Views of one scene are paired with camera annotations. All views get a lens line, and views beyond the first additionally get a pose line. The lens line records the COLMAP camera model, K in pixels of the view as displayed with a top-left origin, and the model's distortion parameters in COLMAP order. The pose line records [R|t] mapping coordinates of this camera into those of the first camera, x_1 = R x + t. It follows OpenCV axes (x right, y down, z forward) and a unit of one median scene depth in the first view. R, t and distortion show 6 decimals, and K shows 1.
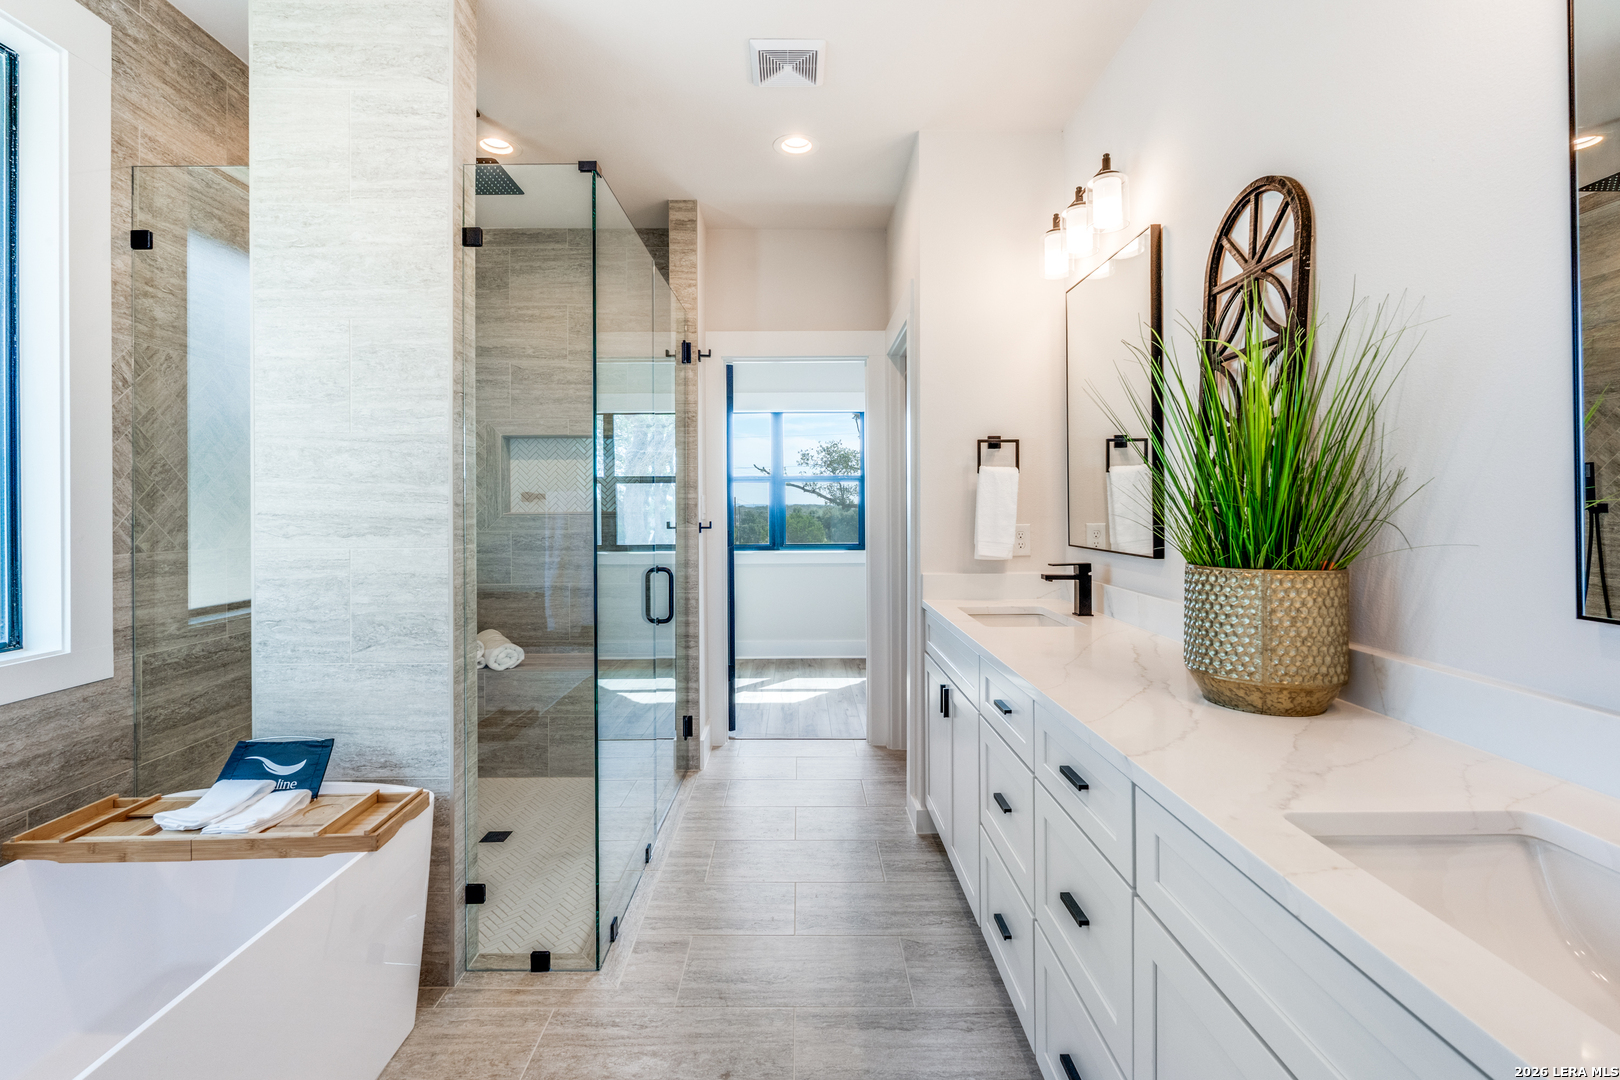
lens RADIAL K [[721.5, 0, 797.1], [0, 721.5, 500.6], [0, 0, 1]] dist [-0.004892, 0.000792]
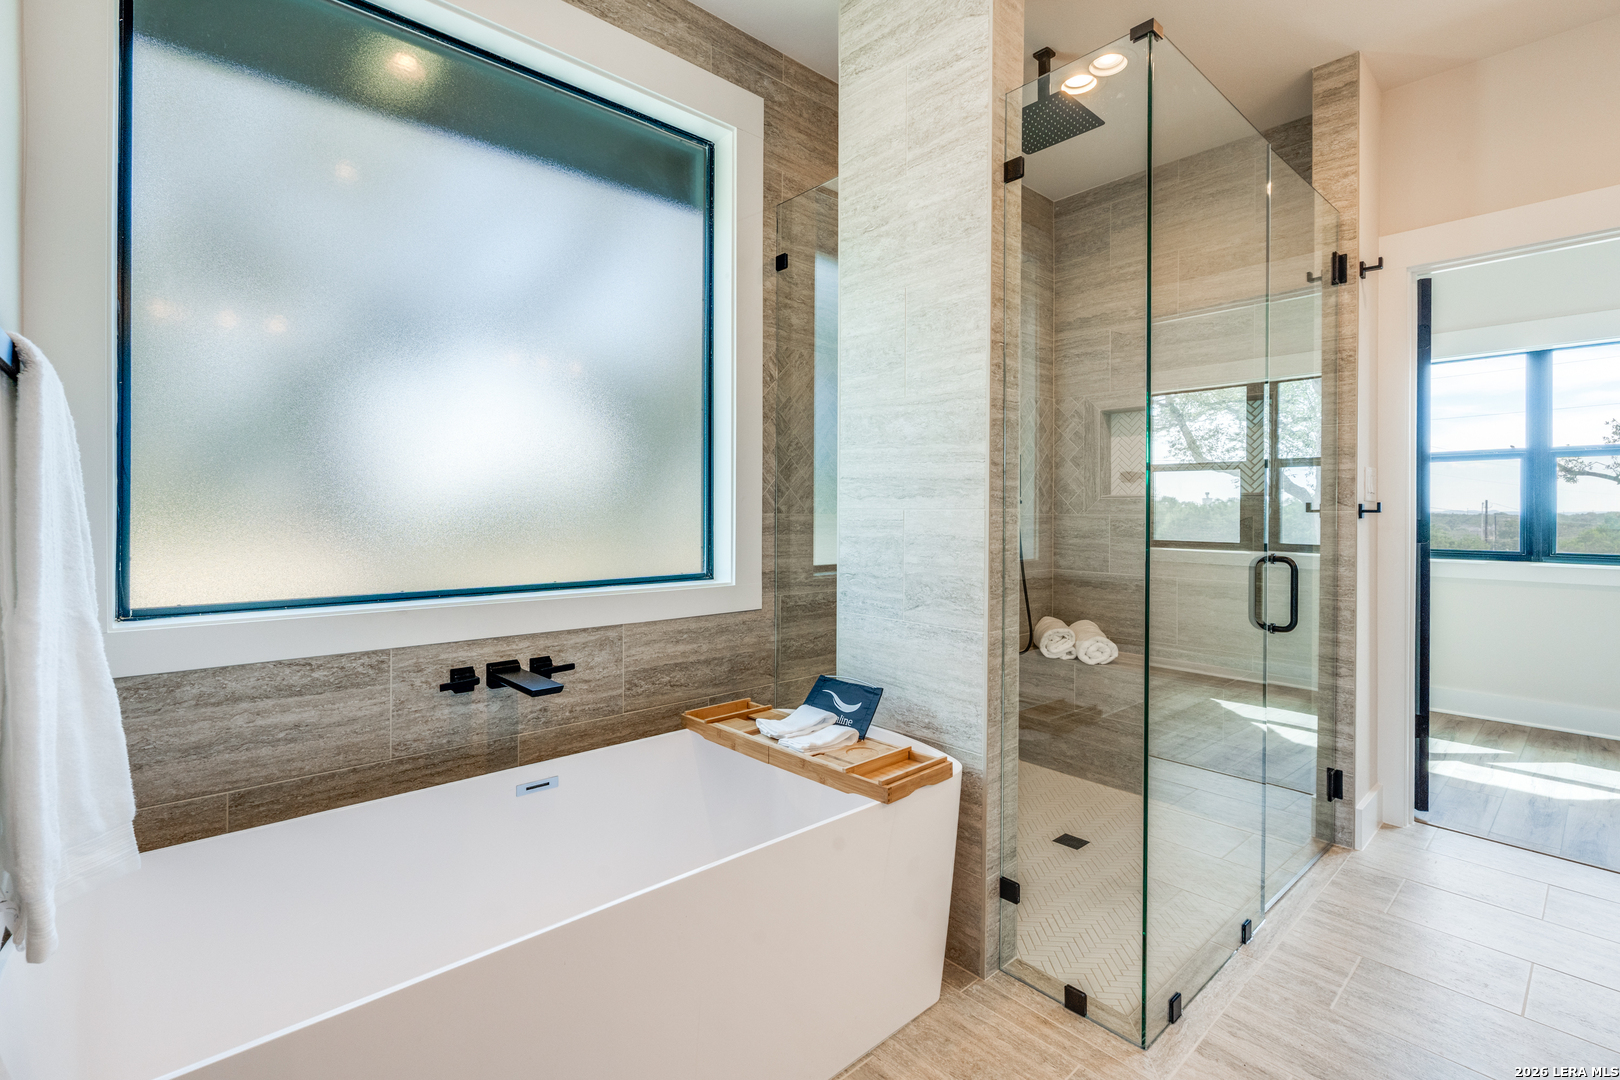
lens RADIAL K [[721.5, 0, 824.1], [0, 721.5, 515.9], [0, 0, 1]] dist [-0.004892, 0.000792]
pose [[0.664716, 0.009221, -0.747040, 0.072104], [-0.005524, 0.999957, 0.007428, 0.064691], [0.747076, -0.000811, 0.664738, 0.212863]]
